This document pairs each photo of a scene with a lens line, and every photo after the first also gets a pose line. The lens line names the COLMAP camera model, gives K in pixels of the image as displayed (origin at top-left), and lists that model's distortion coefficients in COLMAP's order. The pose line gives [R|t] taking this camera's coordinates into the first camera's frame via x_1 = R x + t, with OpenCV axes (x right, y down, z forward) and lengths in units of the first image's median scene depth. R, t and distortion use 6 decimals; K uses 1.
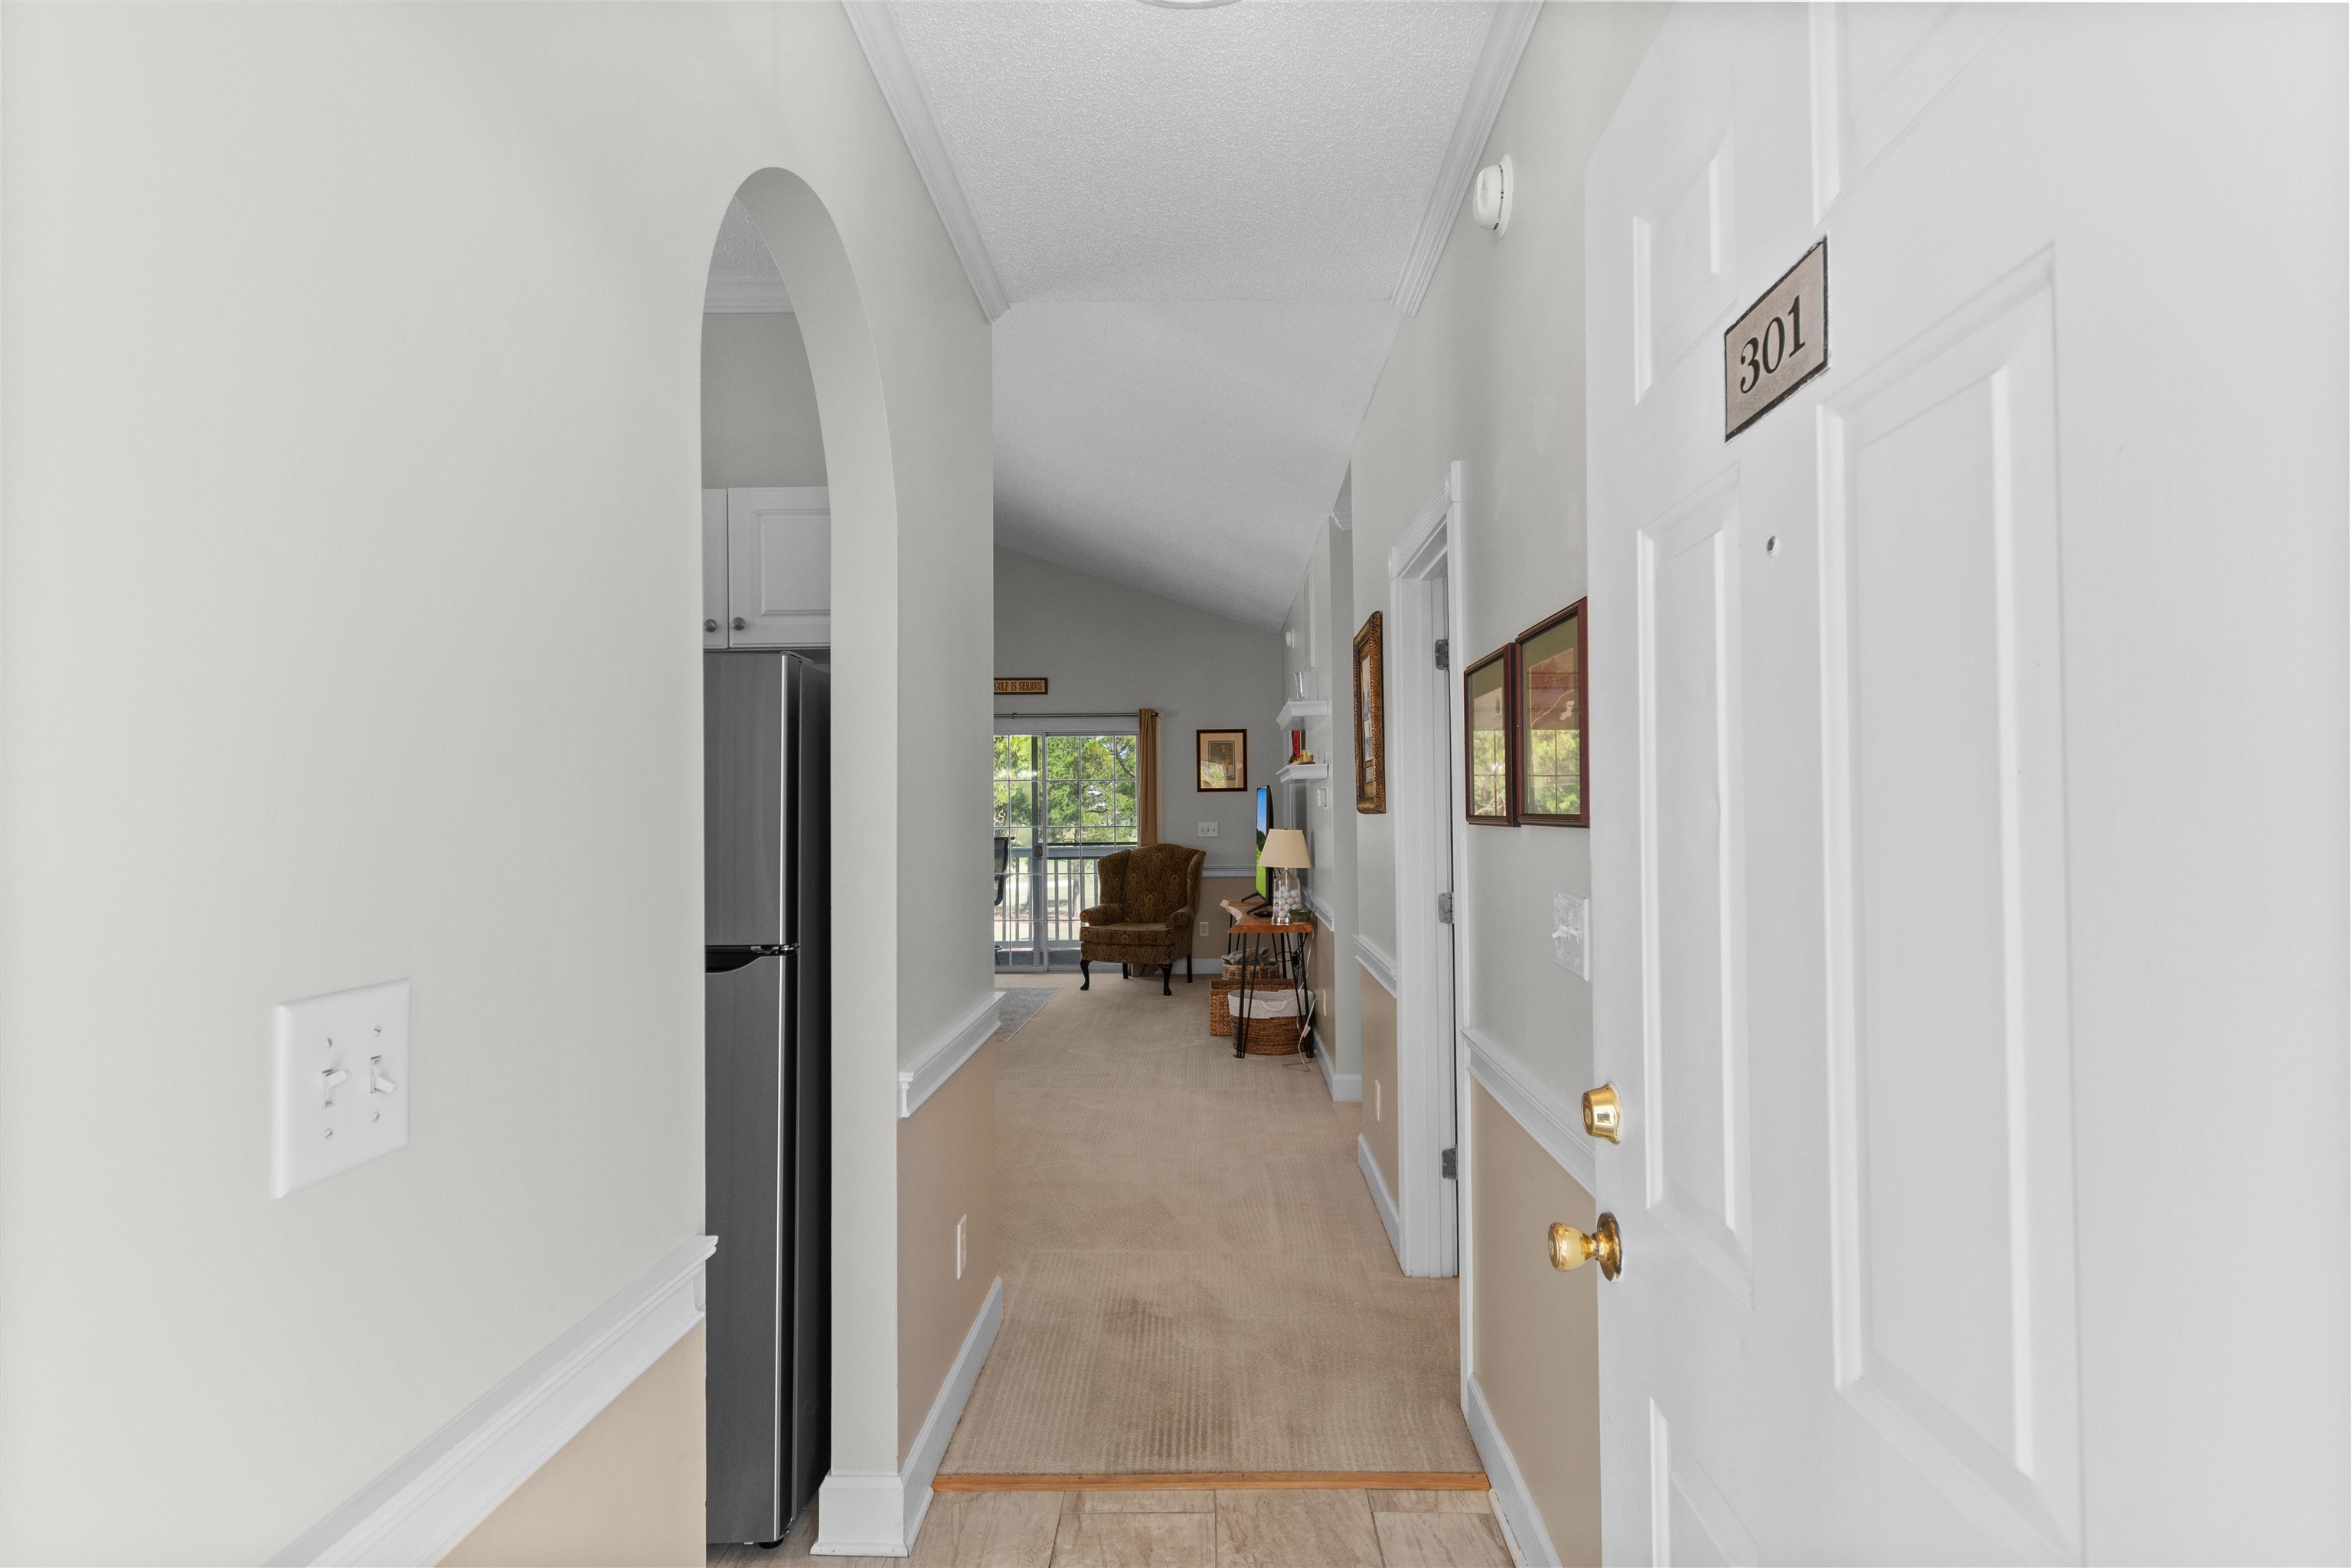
lens RADIAL K [[1222.5, 0, 1176.0], [0, 1222.5, 784.0], [0, 0, 1]] dist [-0.000406, -0.000004]
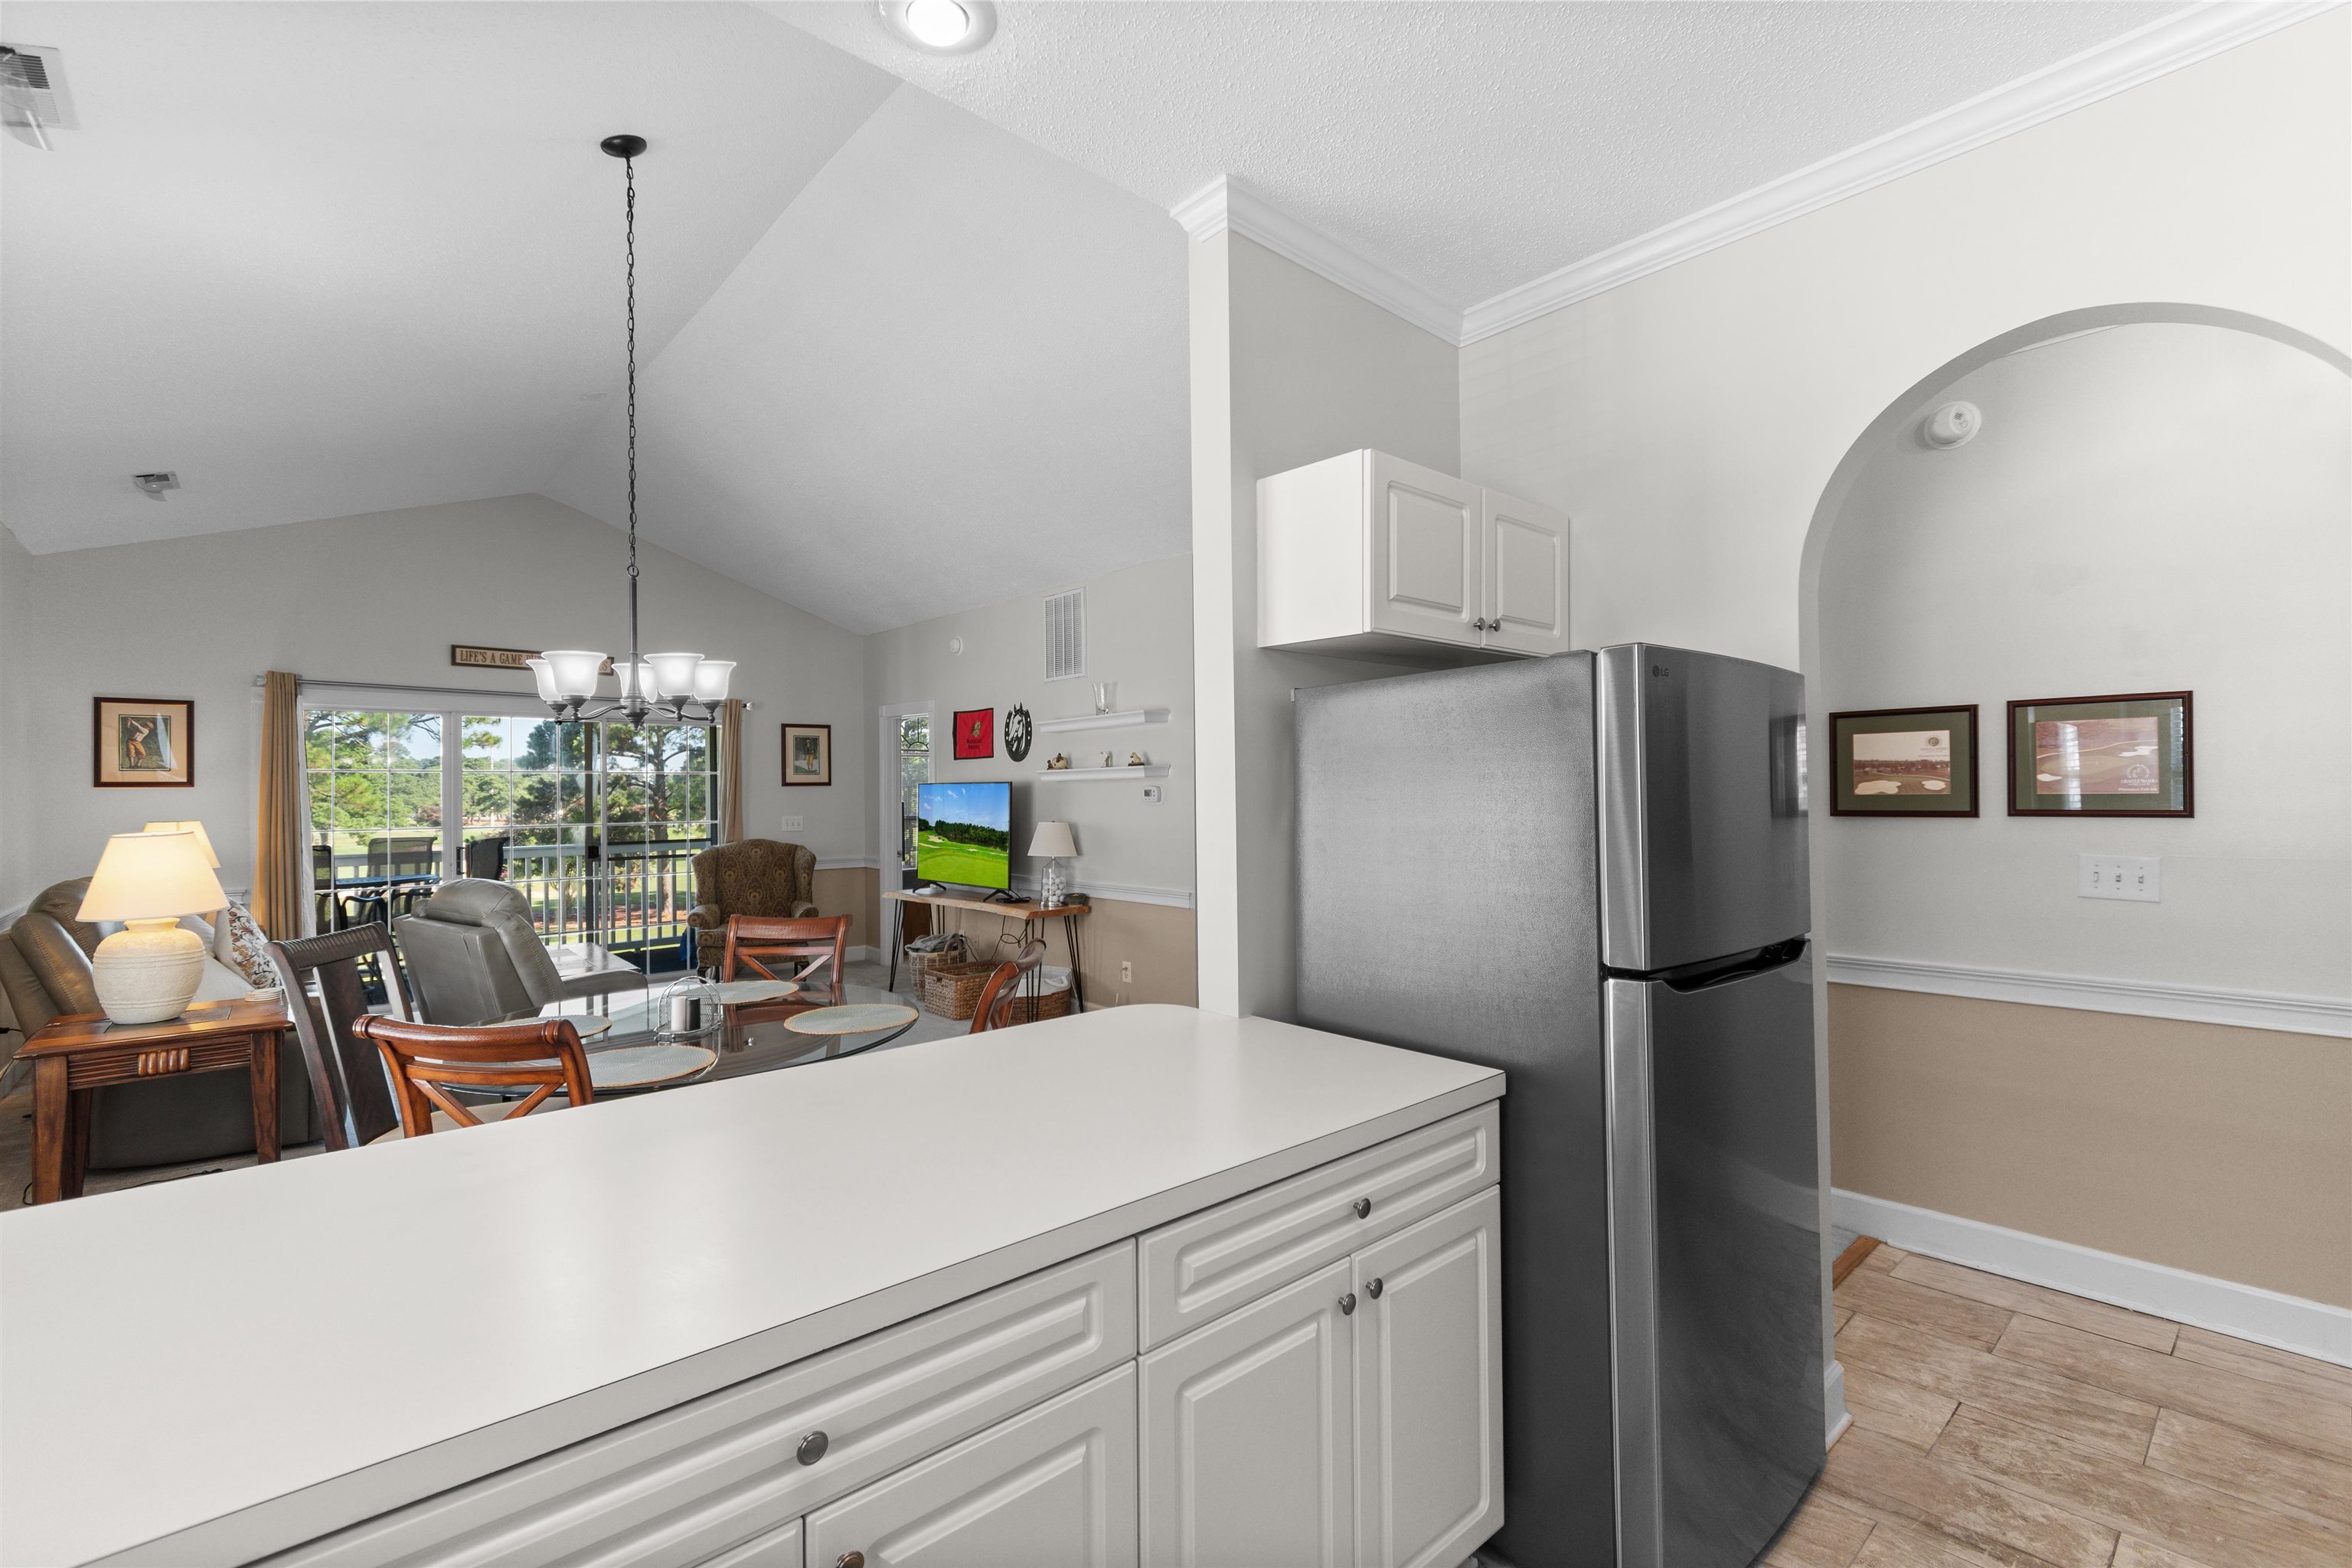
lens RADIAL K [[1043.2, 0, 1176.0], [0, 1043.2, 784.0], [0, 0, 1]] dist [0.000897, 0.000010]
pose [[0.735009, 0.006743, 0.678024, -0.334070], [-0.008015, 0.999967, -0.001256, 0.003336], [-0.678010, -0.004511, 0.735039, 0.166579]]
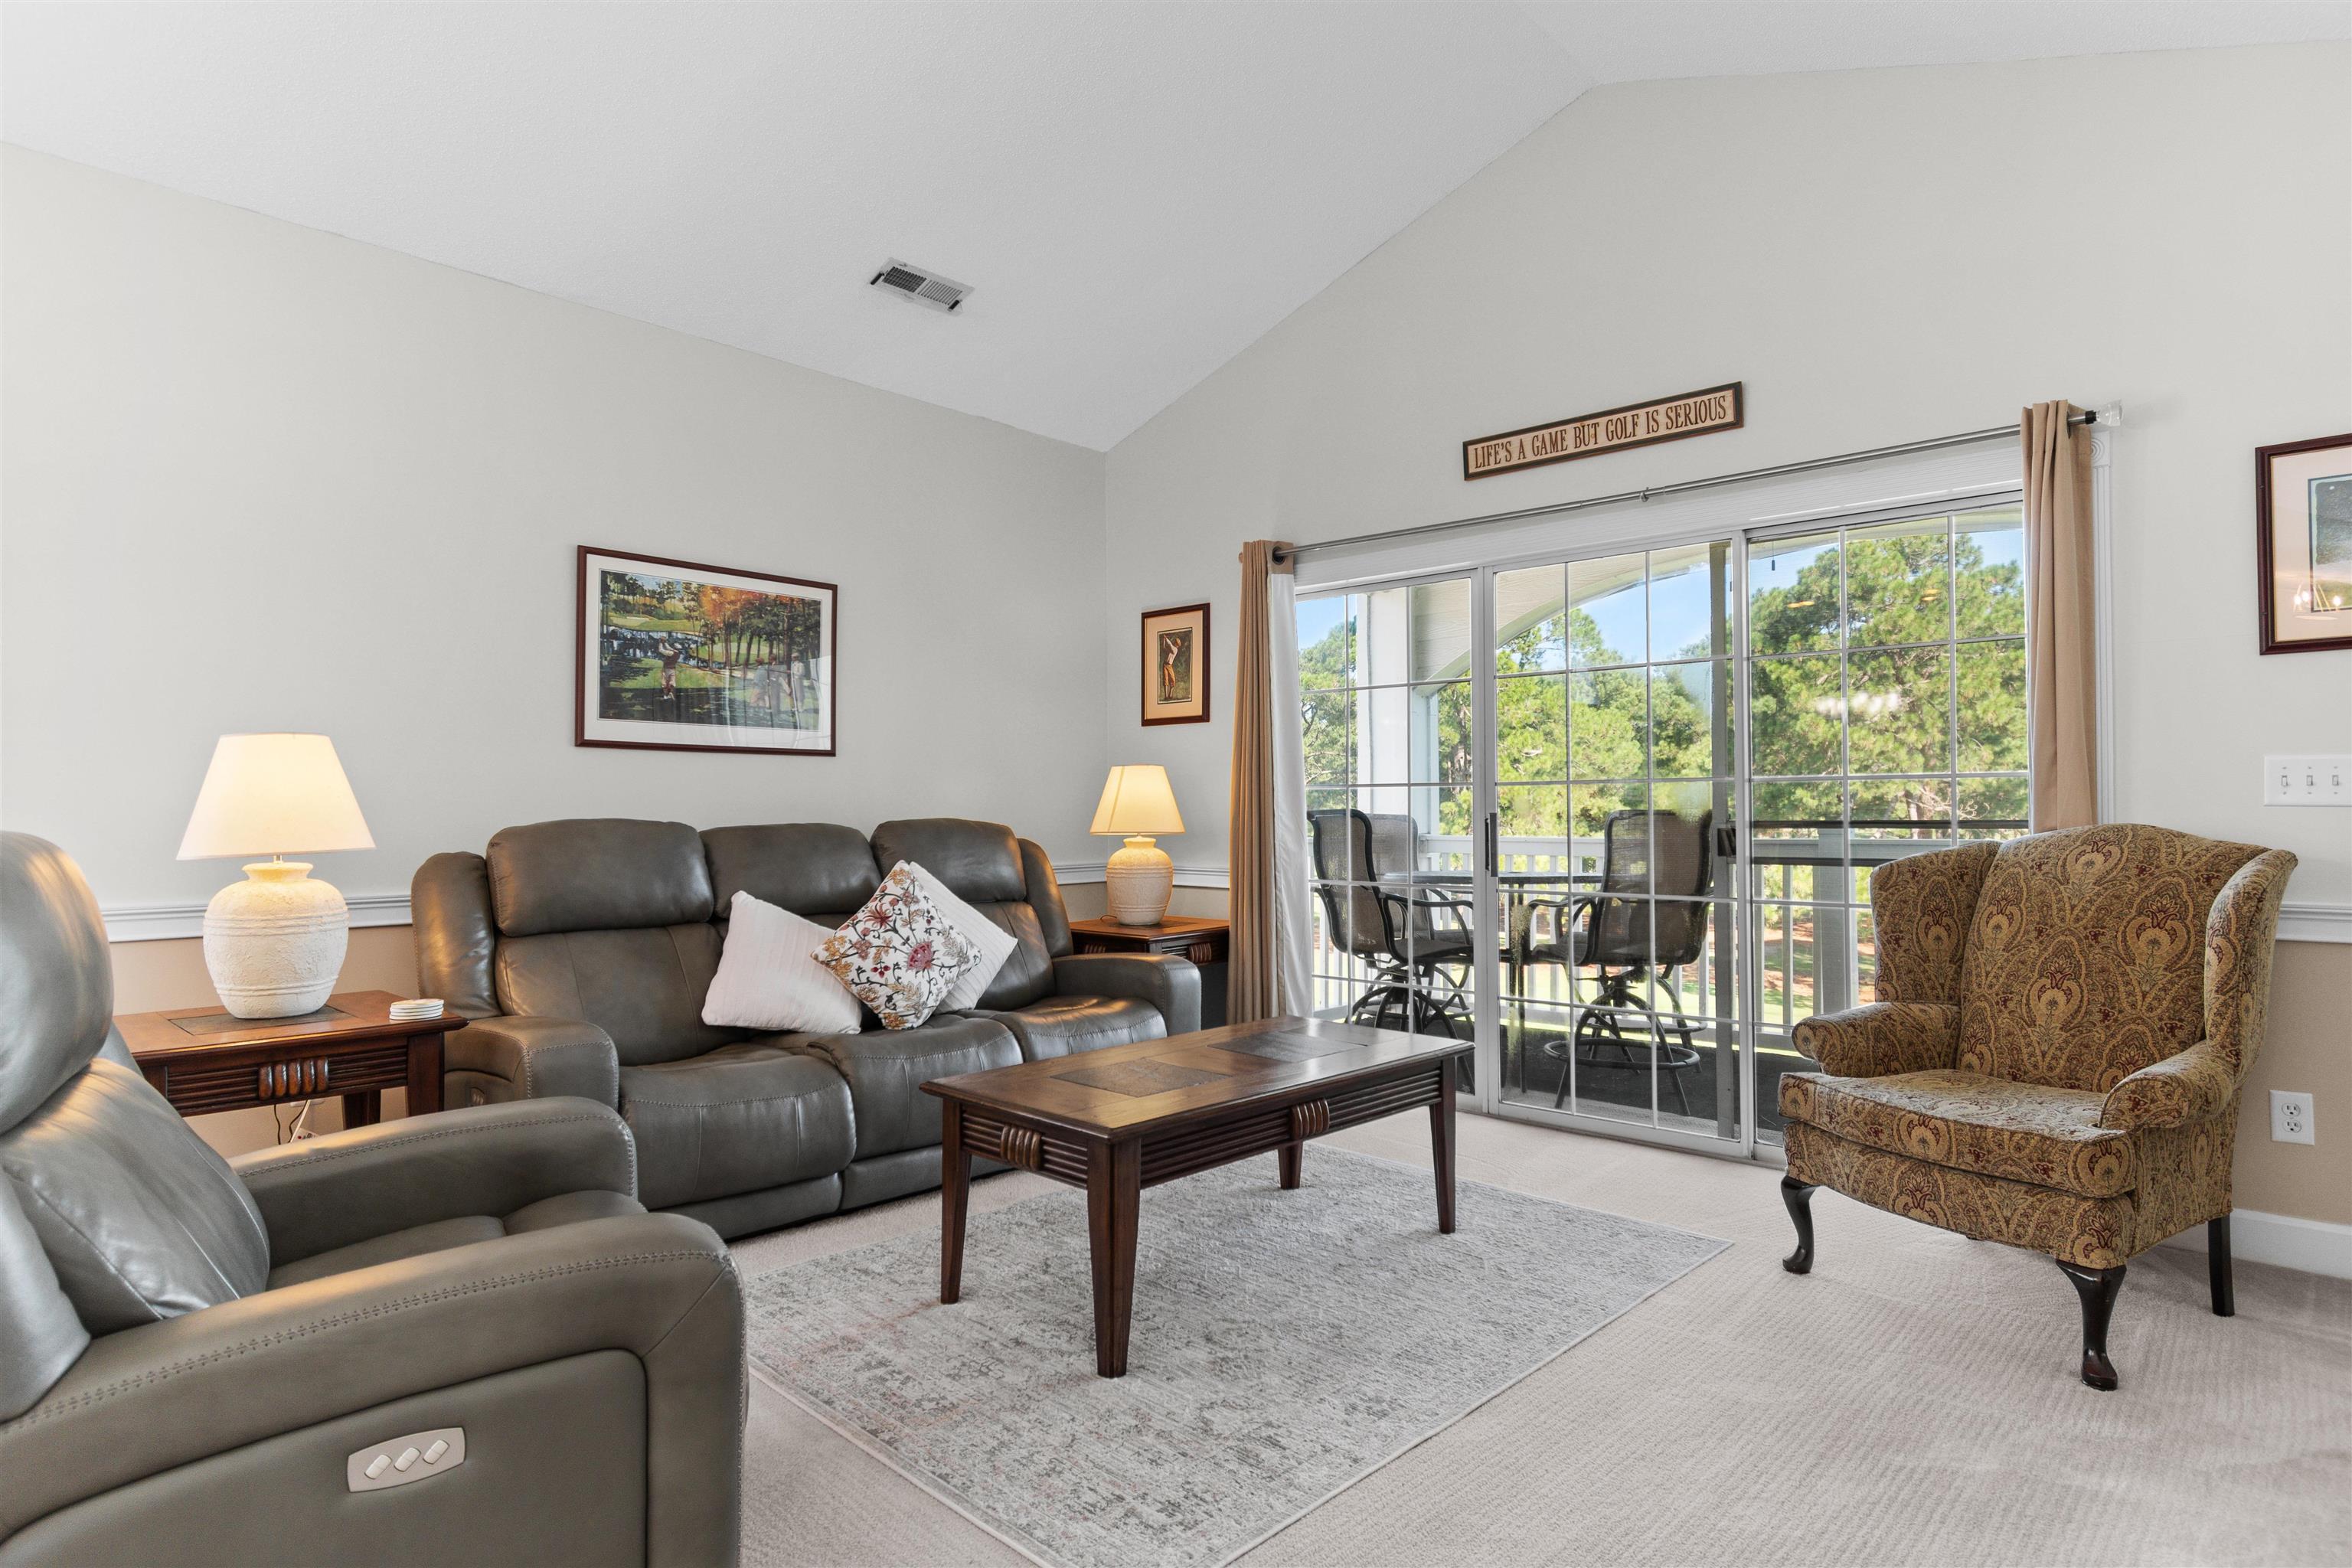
lens RADIAL K [[1294.5, 0, 1176.0], [0, 1294.5, 784.0], [0, 0, 1]] dist [-0.001789, 0.000078]
pose [[0.754687, -0.007072, -0.656047, 0.025279], [0.008696, 0.999962, -0.000775, 0.037255], [0.656028, -0.005120, 0.754720, 0.608114]]
